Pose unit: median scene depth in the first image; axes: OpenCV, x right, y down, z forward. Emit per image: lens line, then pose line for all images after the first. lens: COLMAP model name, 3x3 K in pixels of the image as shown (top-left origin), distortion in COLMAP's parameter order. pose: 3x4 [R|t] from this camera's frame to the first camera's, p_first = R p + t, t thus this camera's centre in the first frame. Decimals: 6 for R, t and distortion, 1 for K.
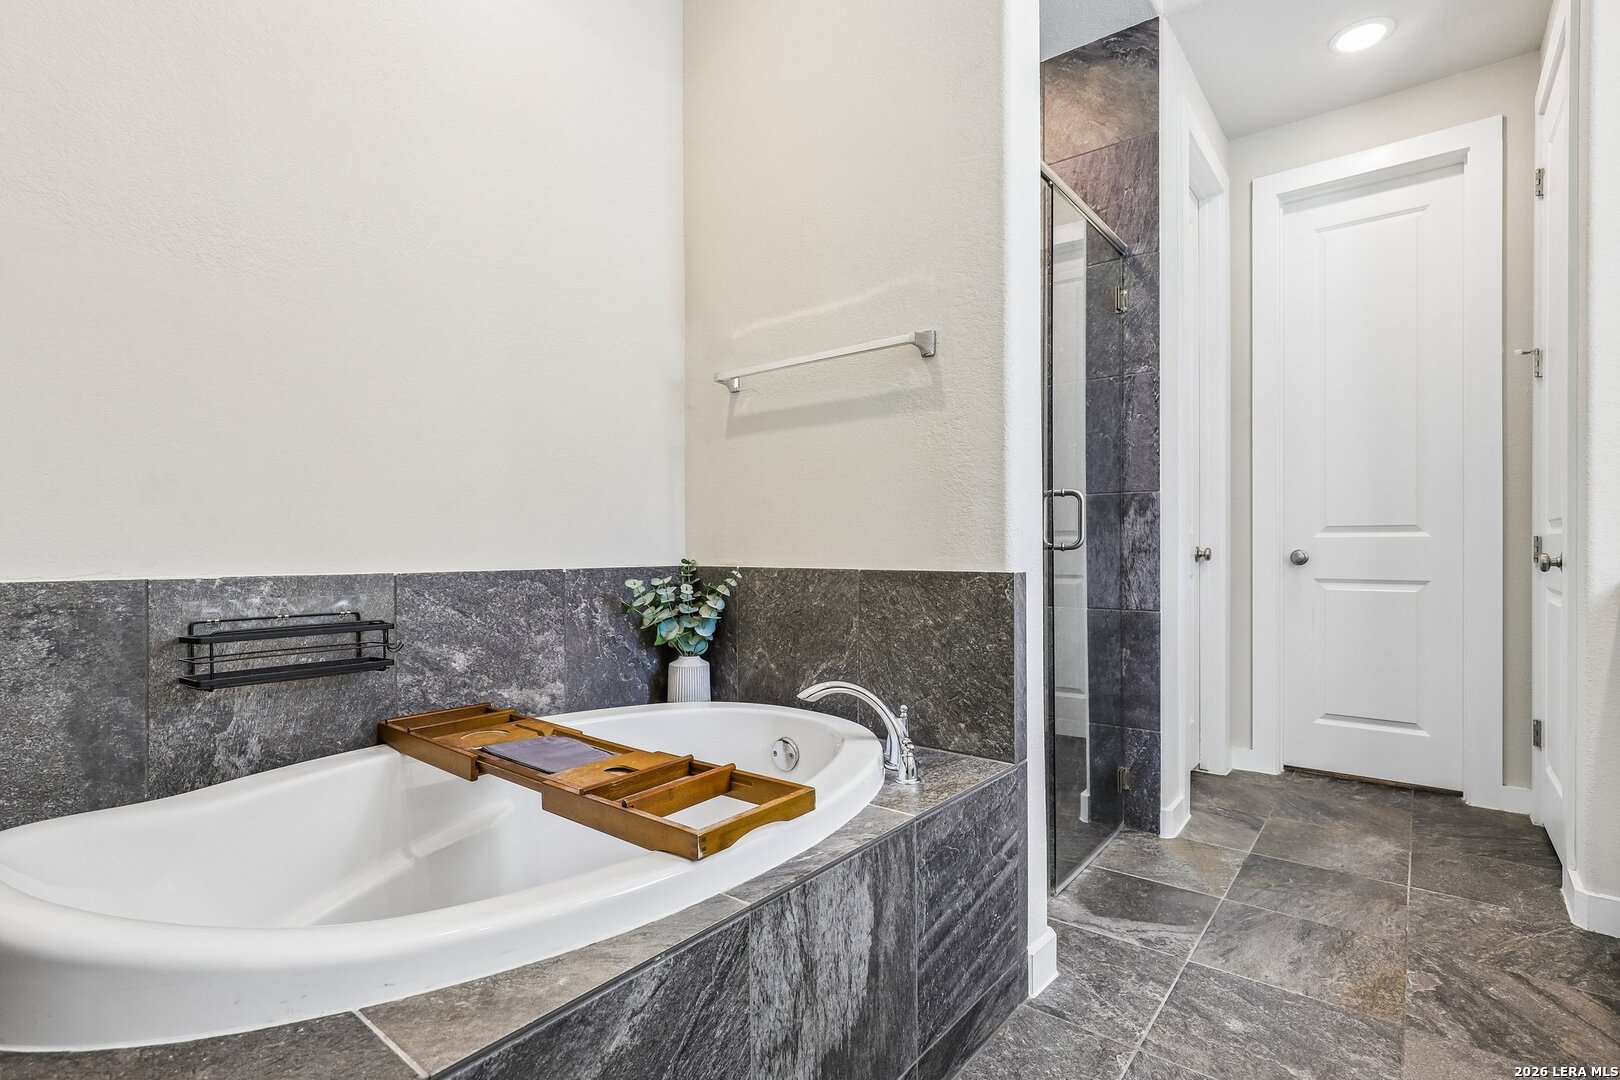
lens RADIAL K [[784.3, 0, 814.5], [0, 784.3, 552.3], [0, 0, 1]] dist [-0.011152, 0.009036]
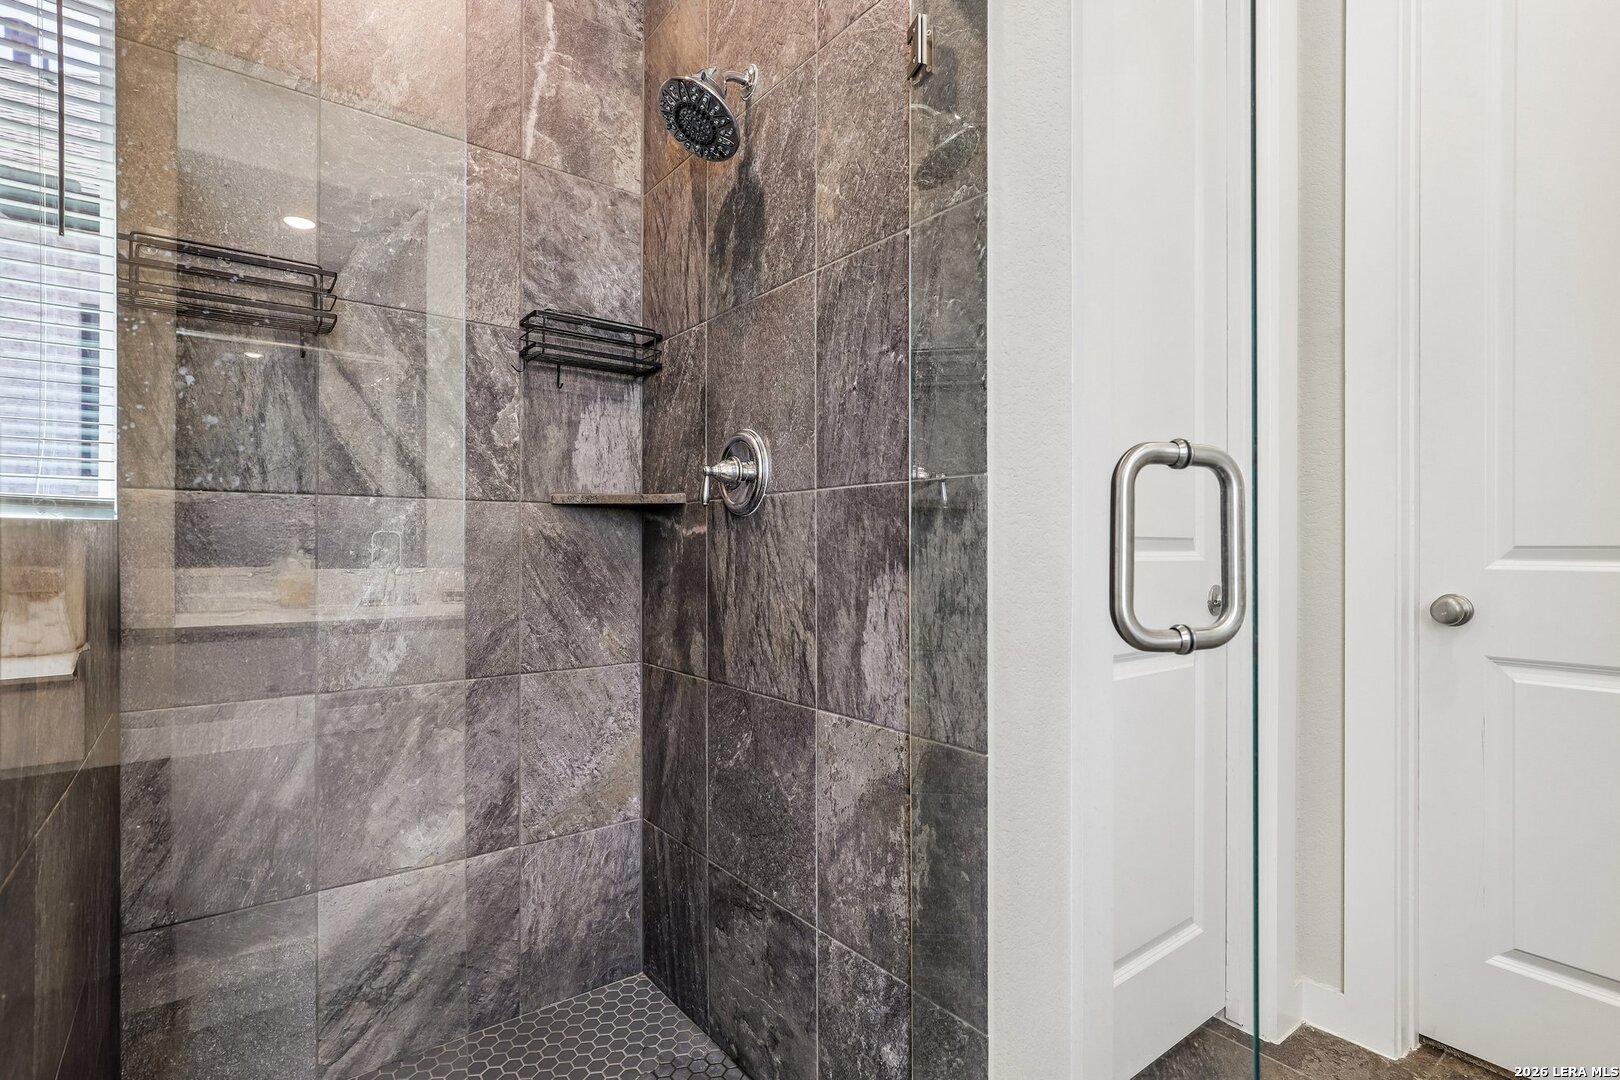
lens RADIAL K [[784.3, 0, 805.5], [0, 784.3, 555.7], [0, 0, 1]] dist [-0.011152, 0.009036]
pose [[0.970609, 0.003317, -0.240640, 0.434806], [-0.004050, 0.999989, -0.002554, -0.030563], [0.240629, 0.003453, 0.970611, 0.544270]]
